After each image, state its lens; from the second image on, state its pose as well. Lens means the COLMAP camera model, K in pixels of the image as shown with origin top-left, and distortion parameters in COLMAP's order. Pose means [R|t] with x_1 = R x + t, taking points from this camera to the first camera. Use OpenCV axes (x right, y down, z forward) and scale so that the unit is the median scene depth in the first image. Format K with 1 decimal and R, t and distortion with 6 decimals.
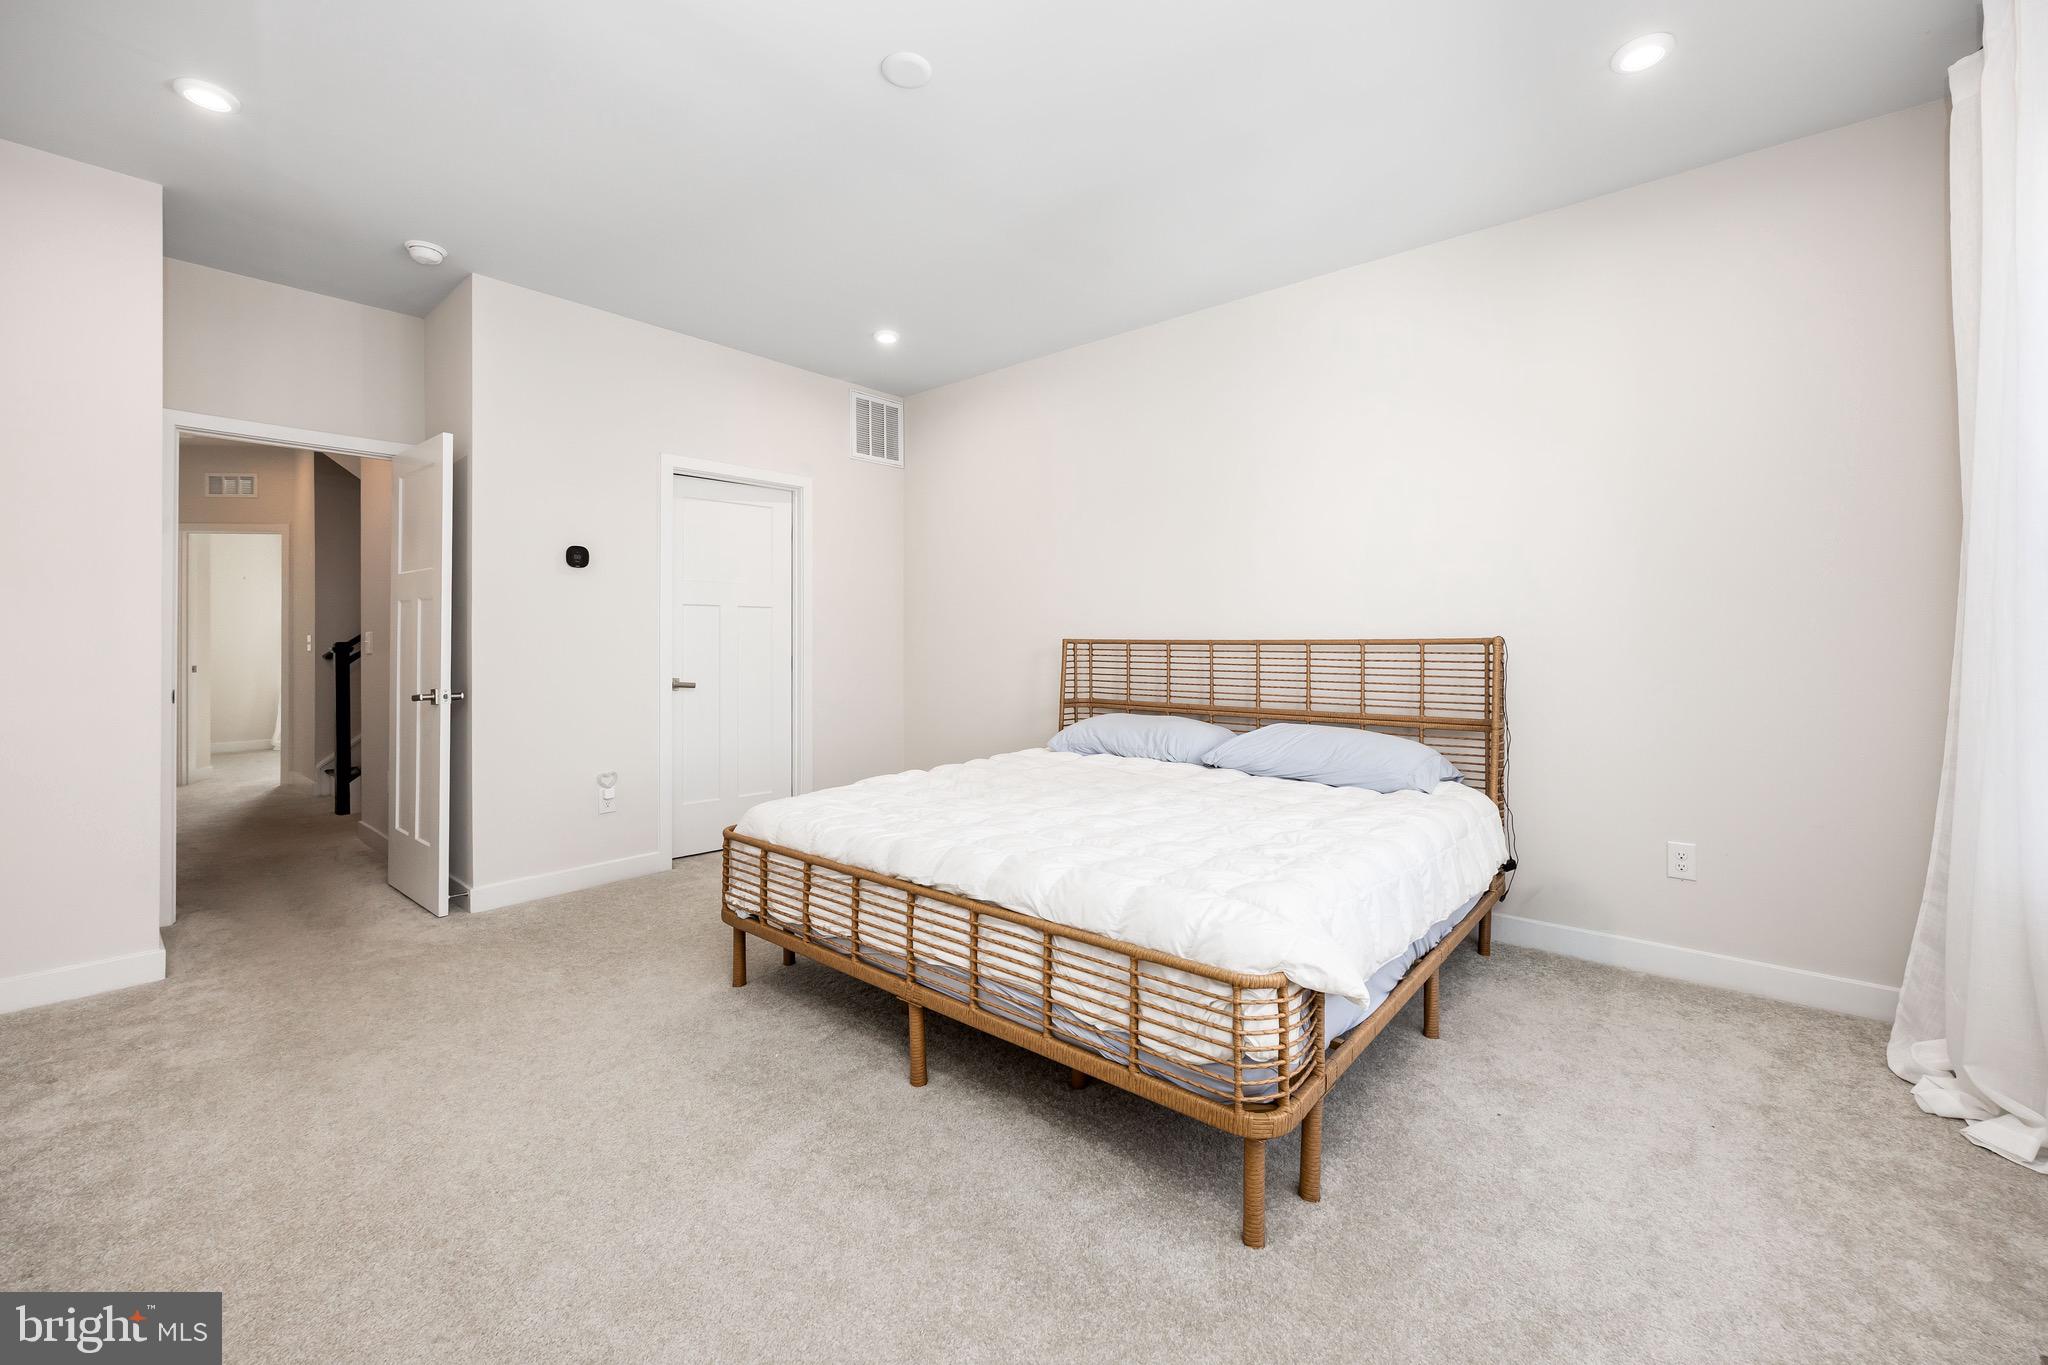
lens RADIAL K [[823.2, 0, 1046.6], [0, 823.2, 655.5], [0, 0, 1]] dist [-0.003562, -0.000563]
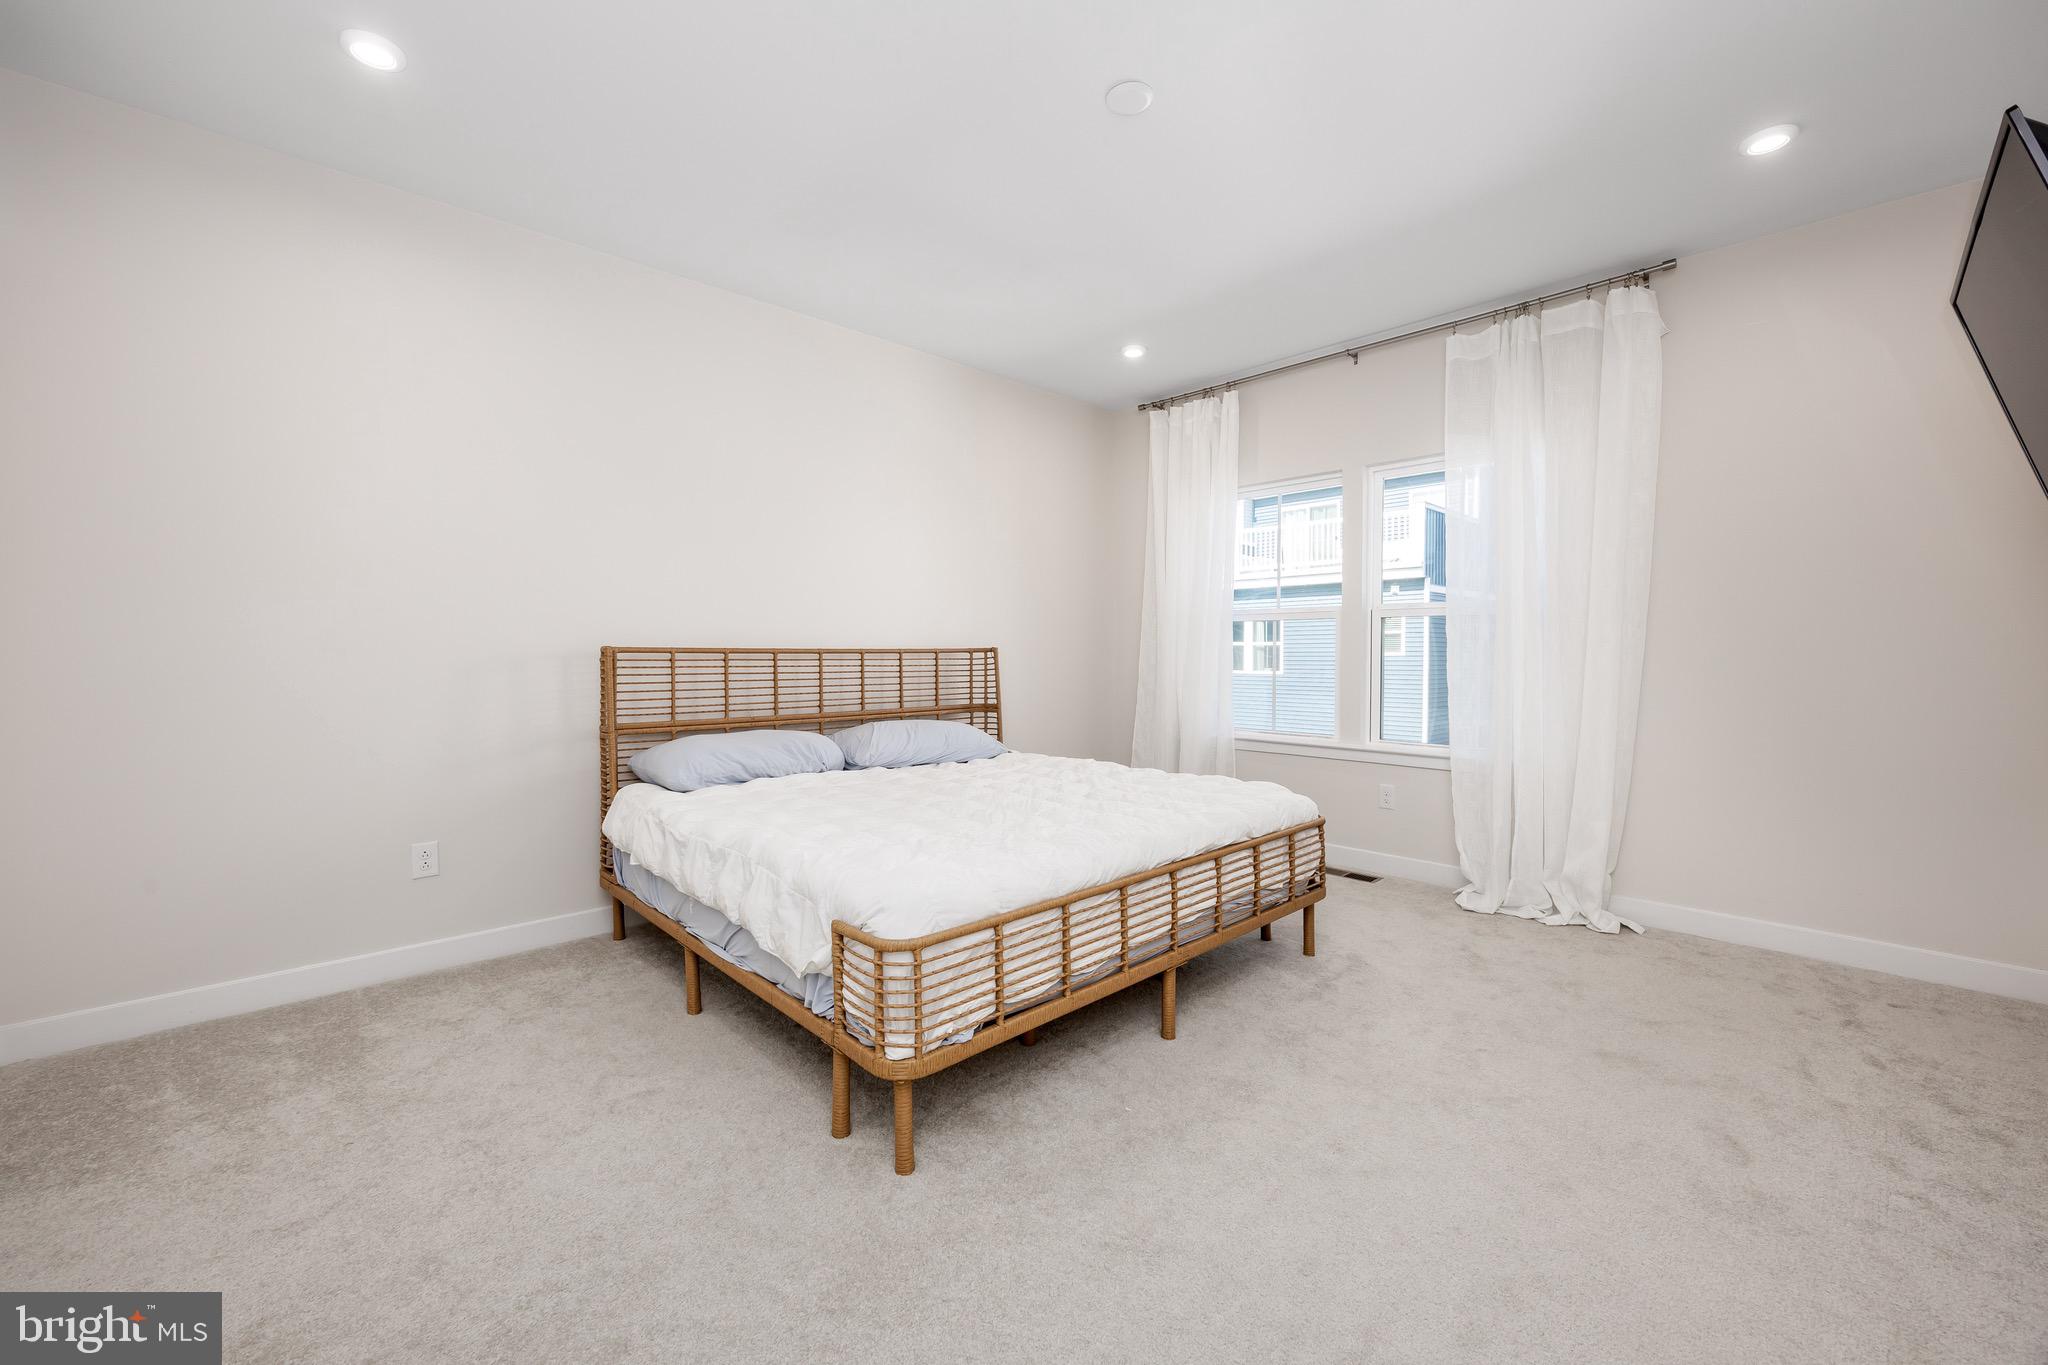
lens RADIAL K [[823.2, 0, 1018.8], [0, 823.2, 662.0], [0, 0, 1]] dist [-0.003562, -0.000563]
pose [[0.126935, -0.018594, 0.991737, -0.963103], [0.017794, 0.999706, 0.016466, -0.018392], [-0.991751, 0.015557, 0.127229, 0.775566]]
